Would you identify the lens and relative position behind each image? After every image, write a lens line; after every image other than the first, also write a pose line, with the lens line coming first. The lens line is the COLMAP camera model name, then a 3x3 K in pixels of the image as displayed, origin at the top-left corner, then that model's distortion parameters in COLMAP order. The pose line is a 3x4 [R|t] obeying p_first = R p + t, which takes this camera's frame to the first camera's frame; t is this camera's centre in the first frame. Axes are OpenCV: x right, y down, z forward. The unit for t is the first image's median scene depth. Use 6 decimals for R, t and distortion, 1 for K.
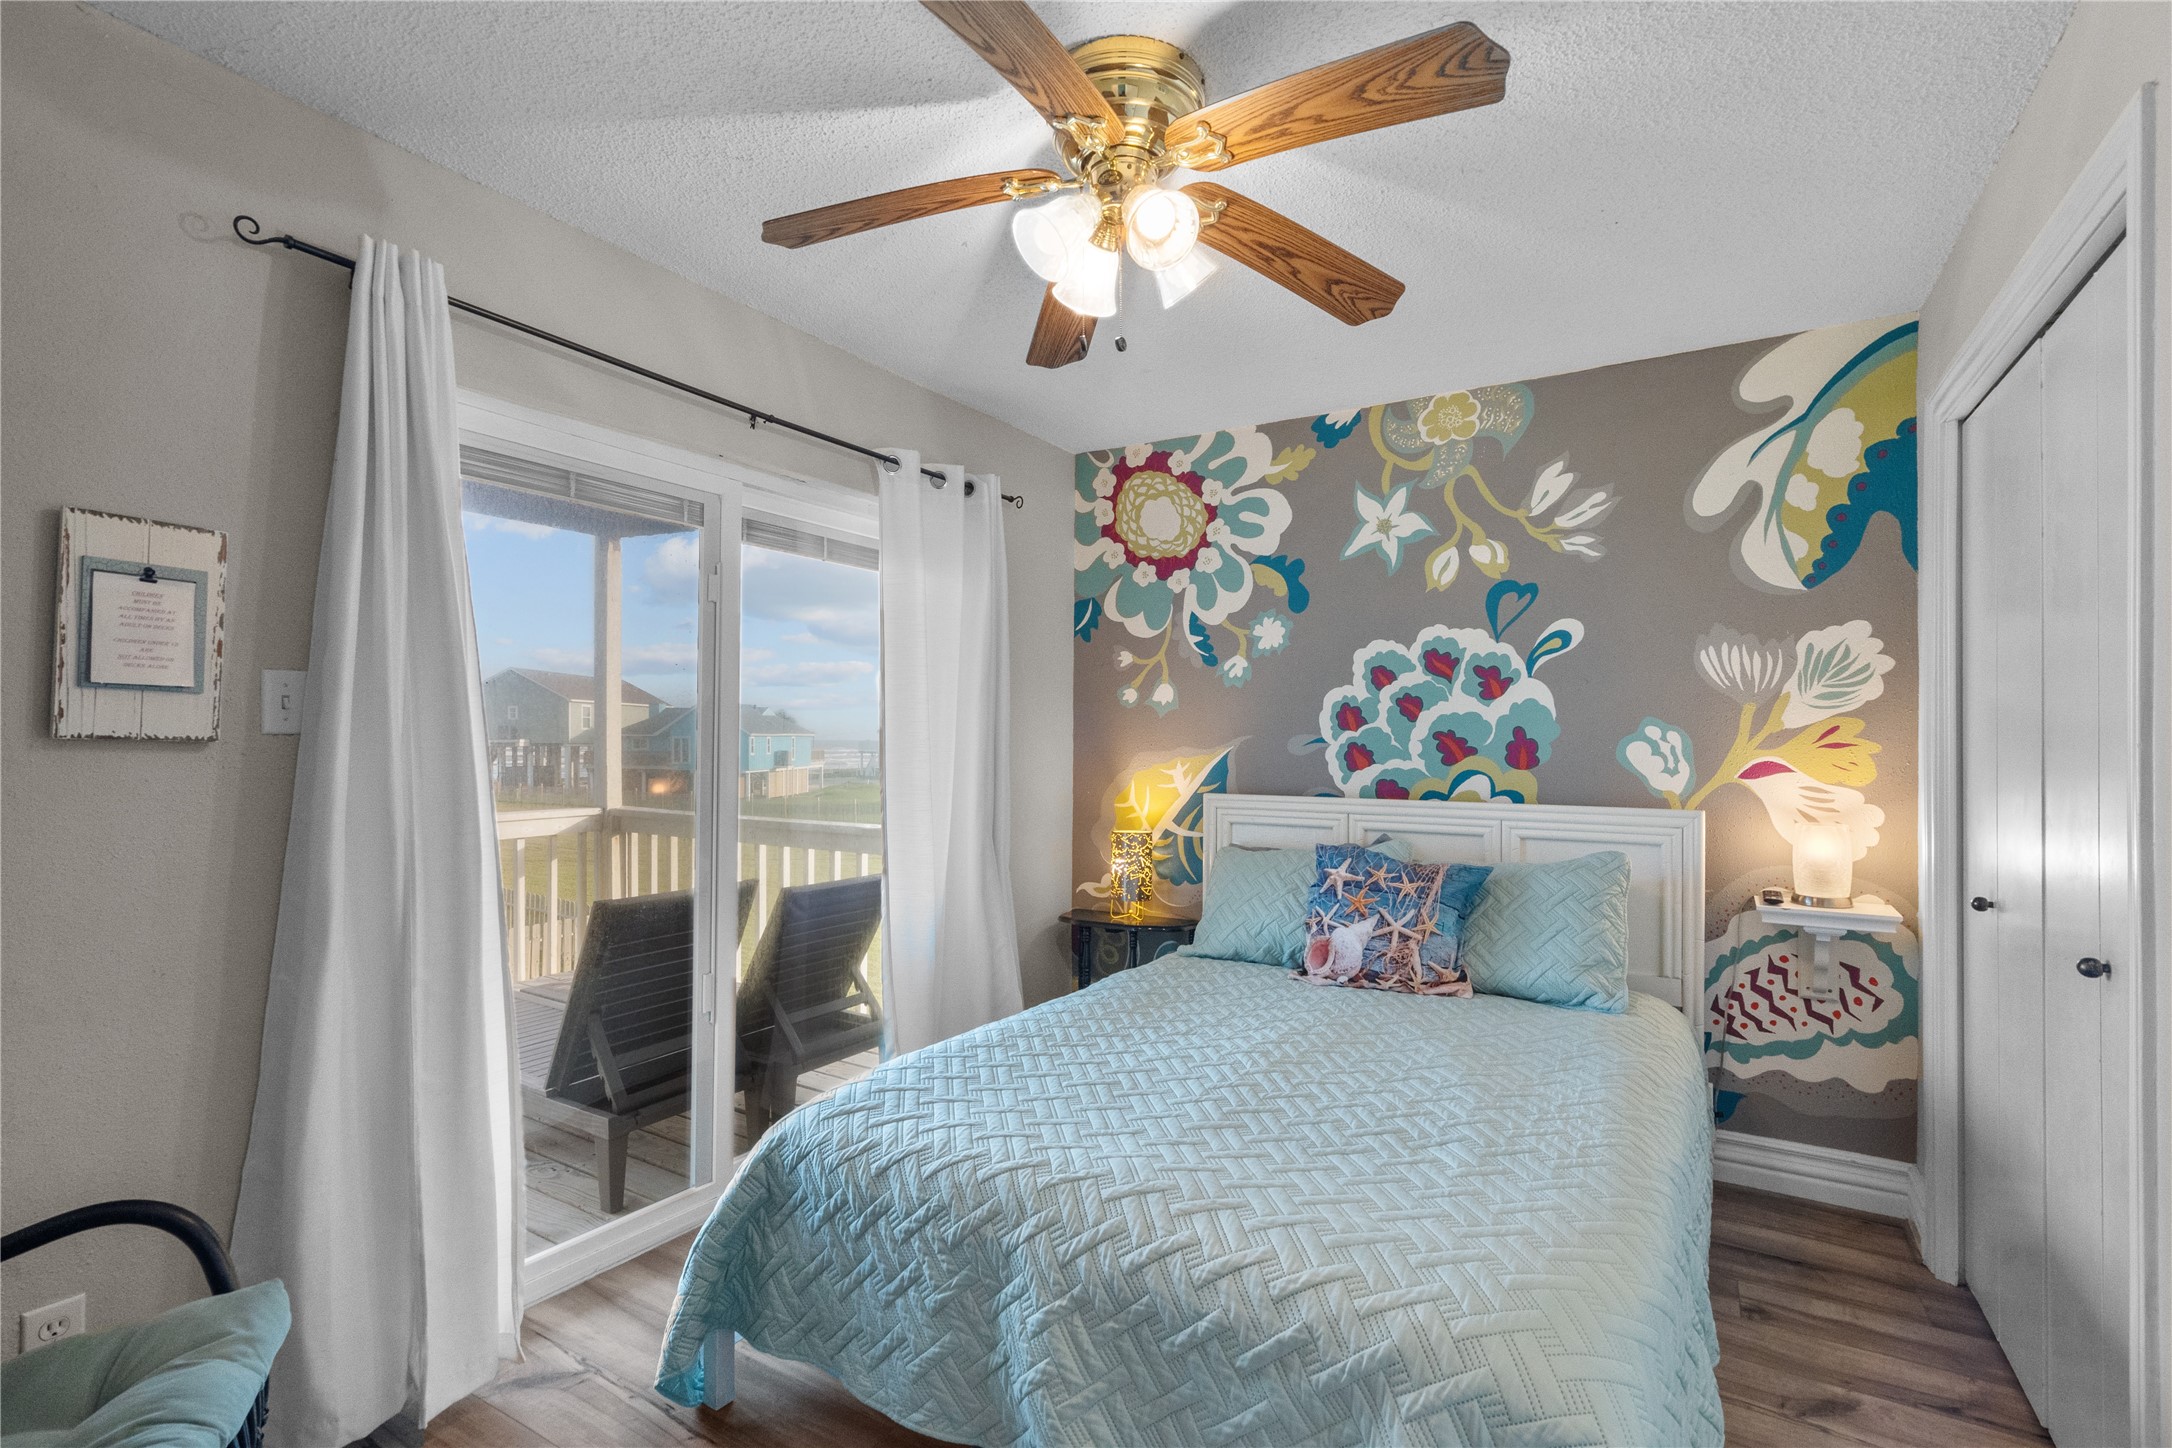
lens RADIAL K [[996.9, 0, 1068.7], [0, 996.9, 733.2], [0, 0, 1]] dist [0.000071, 0.001555]
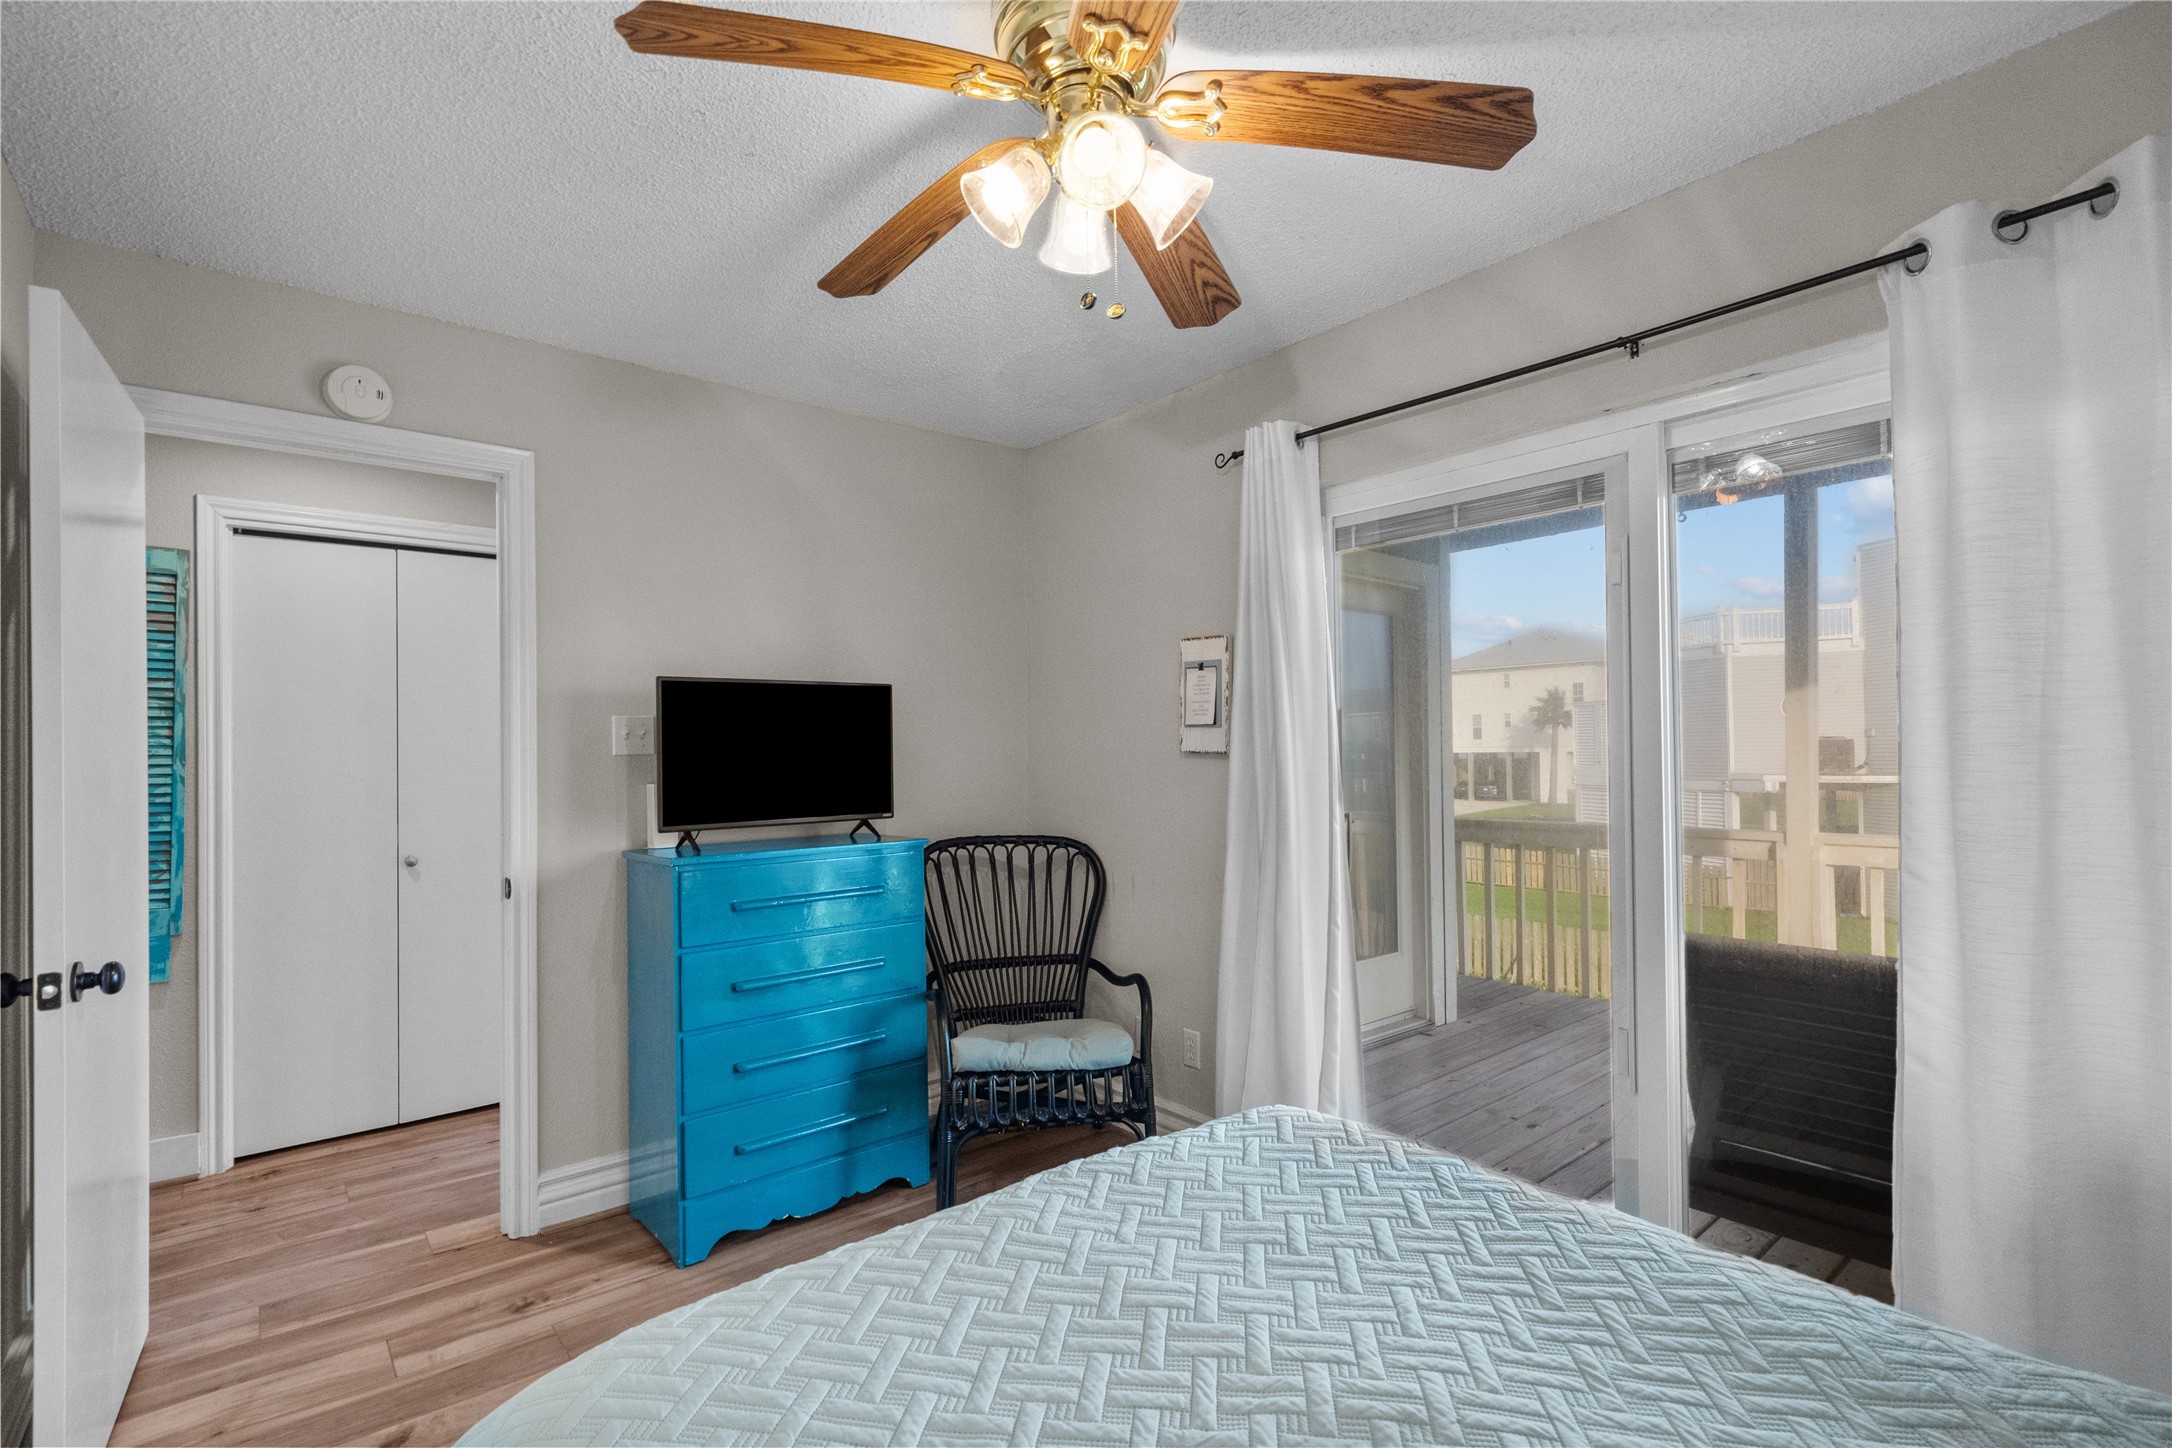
lens RADIAL K [[996.9, 0, 1068.7], [0, 996.9, 733.2], [0, 0, 1]] dist [0.000071, 0.001555]
pose [[-0.329769, -0.013635, -0.943963, 0.710432], [0.016175, 0.999667, -0.020091, 0.002610], [0.943923, -0.021894, -0.329439, 1.019302]]
